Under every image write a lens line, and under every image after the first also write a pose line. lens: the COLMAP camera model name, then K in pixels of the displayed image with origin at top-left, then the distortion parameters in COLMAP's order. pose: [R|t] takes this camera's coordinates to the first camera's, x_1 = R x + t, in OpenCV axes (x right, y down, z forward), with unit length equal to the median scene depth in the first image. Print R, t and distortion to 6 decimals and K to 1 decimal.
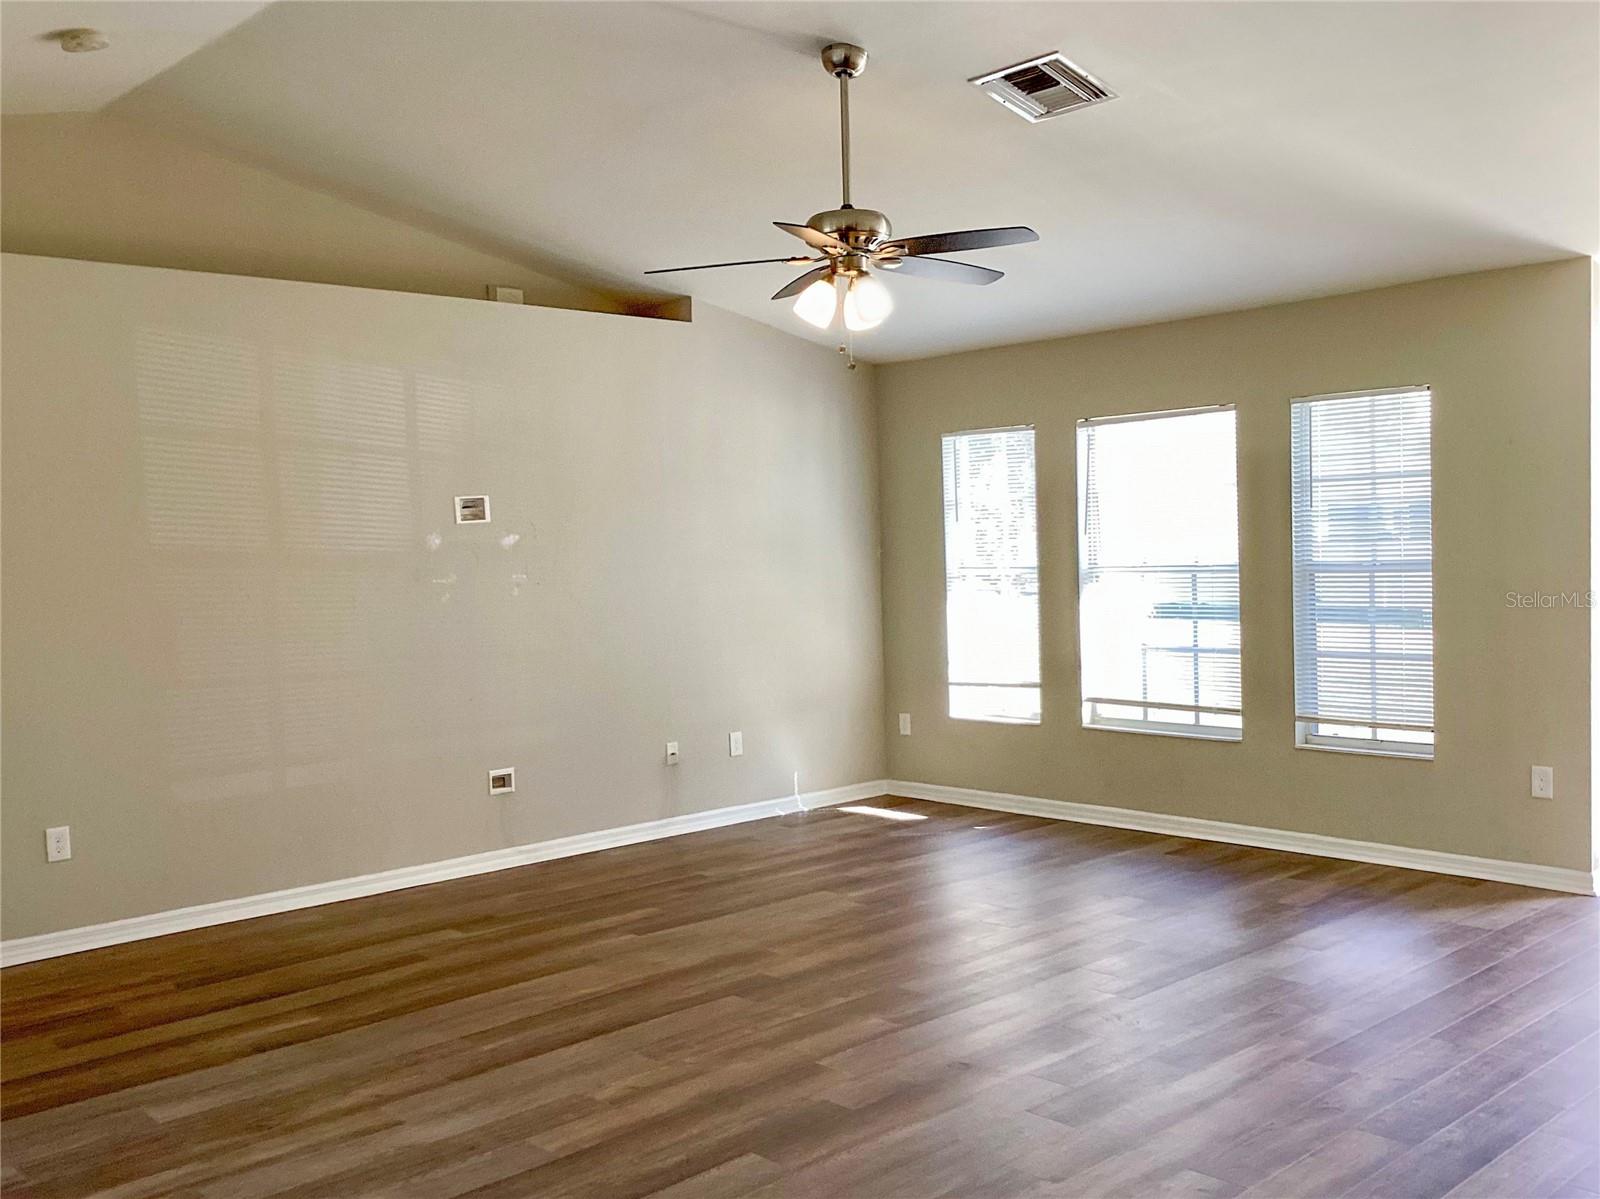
lens RADIAL K [[1445.9, 0, 835.6], [0, 1445.9, 599.3], [0, 0, 1]] dist [0.125245, -0.257466]
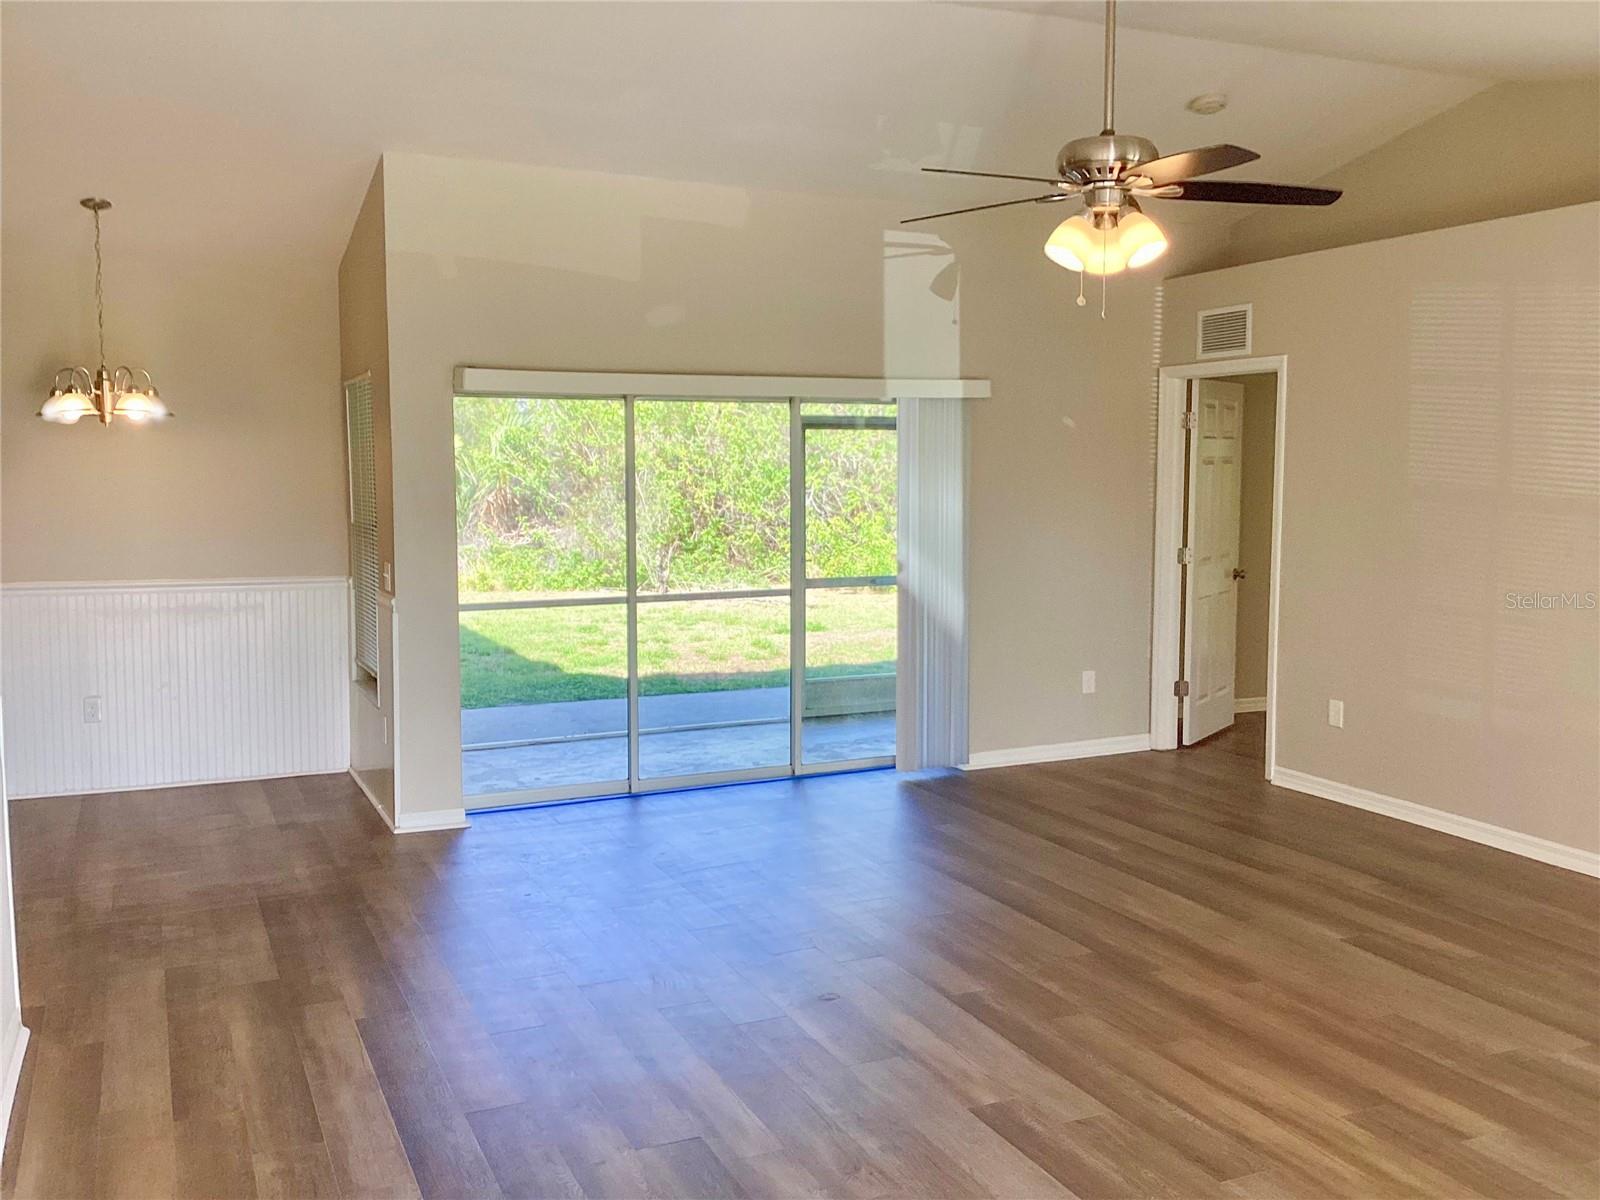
lens RADIAL K [[1445.9, 0, 835.6], [0, 1445.9, 599.8], [0, 0, 1]] dist [0.125245, -0.257466]
pose [[-0.320251, 0.118008, -0.939954, 0.858727], [-0.023808, 0.990895, 0.132515, -0.097301], [0.947033, 0.064816, -0.314526, 1.060167]]
